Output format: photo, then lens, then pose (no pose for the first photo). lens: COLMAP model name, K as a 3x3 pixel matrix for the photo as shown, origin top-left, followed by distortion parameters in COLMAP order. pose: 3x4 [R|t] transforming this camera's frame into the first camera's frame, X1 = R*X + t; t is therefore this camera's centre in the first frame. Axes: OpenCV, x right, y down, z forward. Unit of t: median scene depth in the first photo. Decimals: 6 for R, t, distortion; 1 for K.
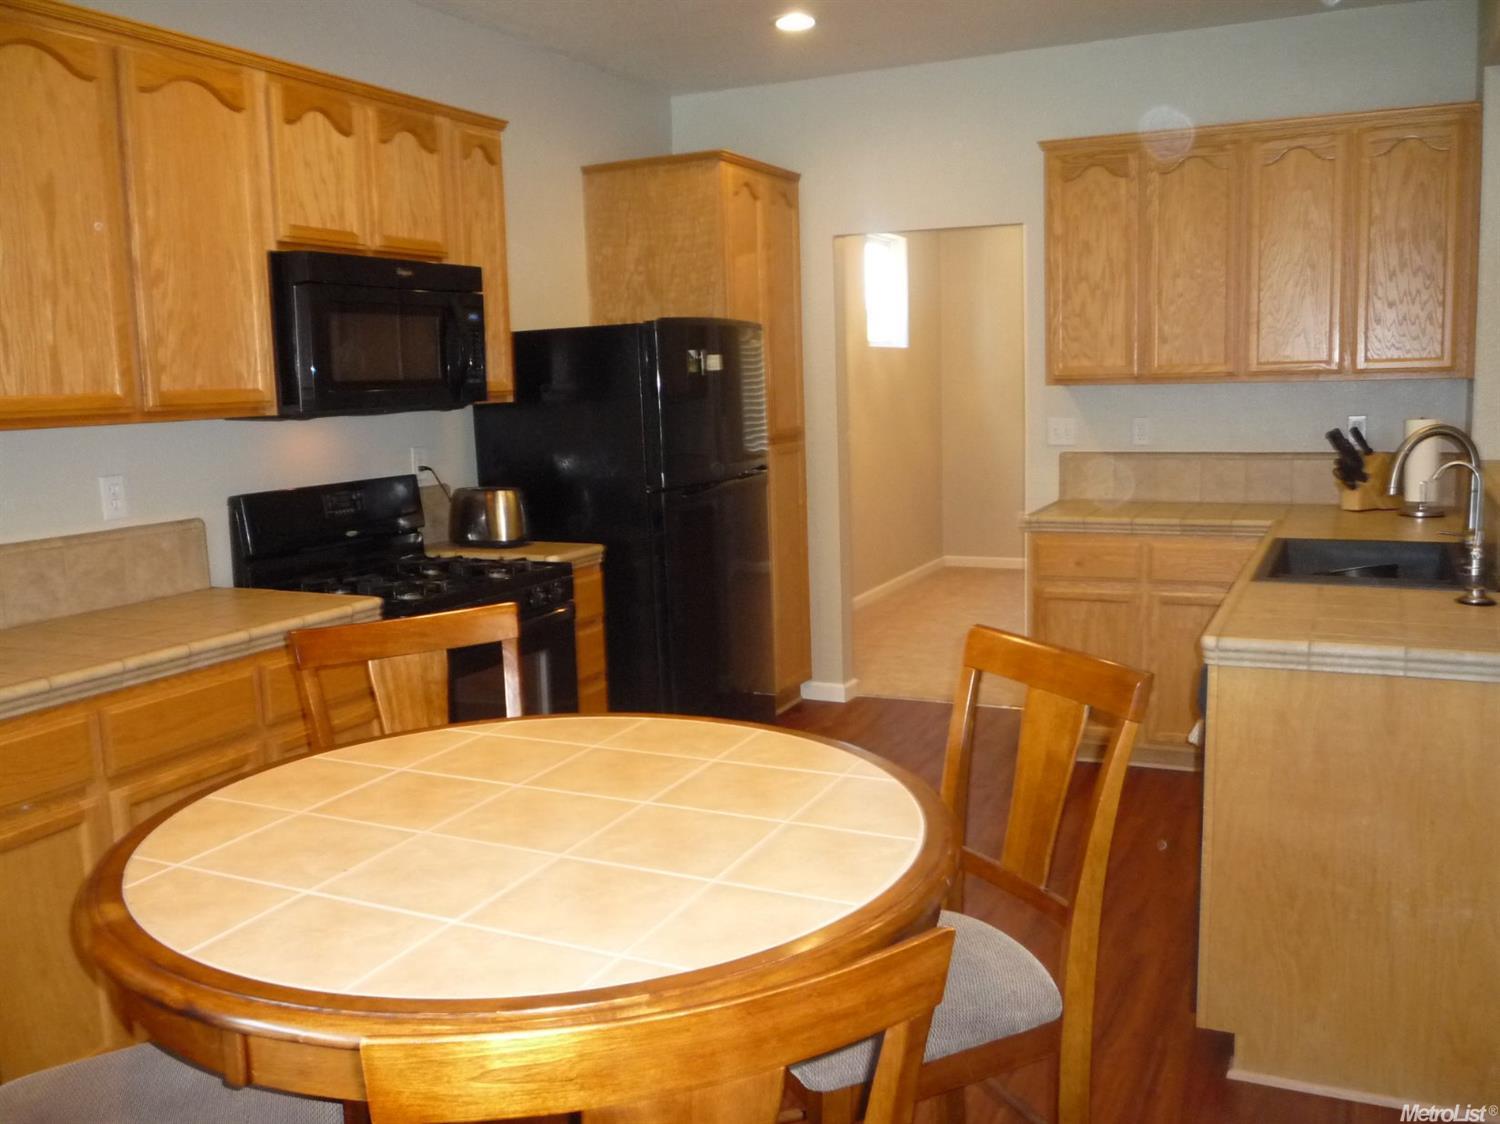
lens RADIAL K [[1300.4, 0, 749.9], [0, 1300.4, 561.1], [0, 0, 1]] dist [-0.061913, 0.029859]
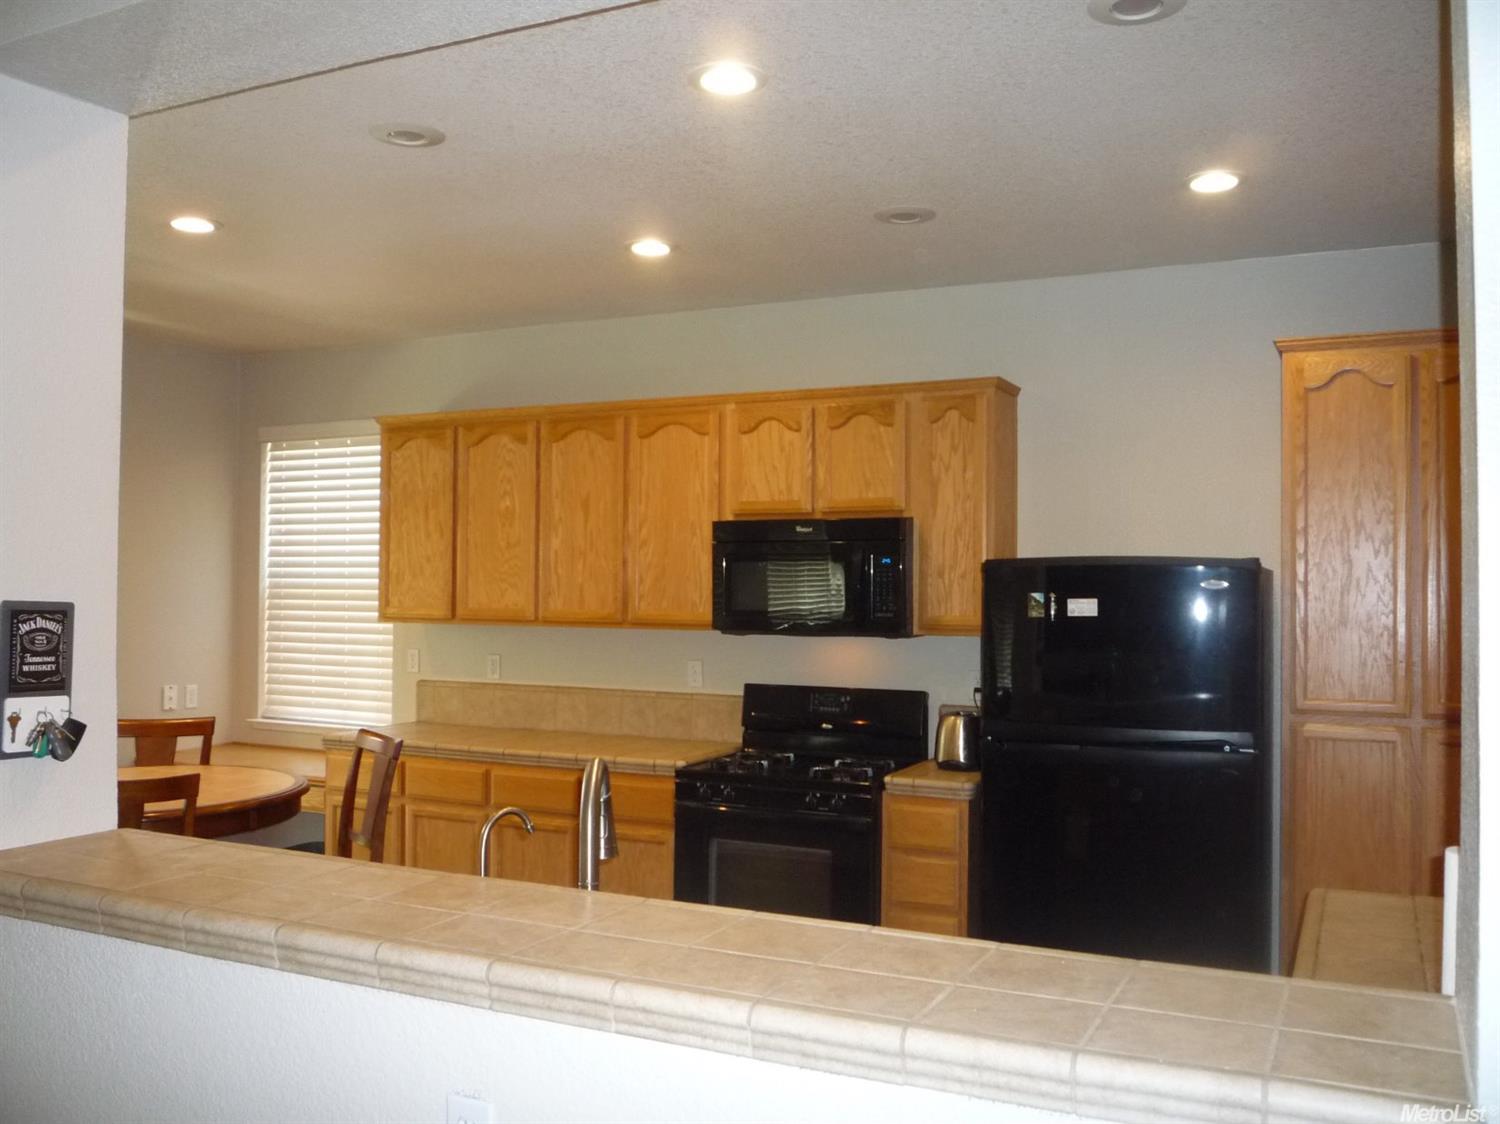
lens RADIAL K [[1300.4, 0, 750.6], [0, 1300.4, 563.4], [0, 0, 1]] dist [-0.061913, 0.029859]
pose [[-0.002161, 0.008583, -0.999961, 1.212311], [-0.147783, 0.988981, 0.008808, -0.223949], [0.989017, 0.147796, -0.000869, 1.105577]]
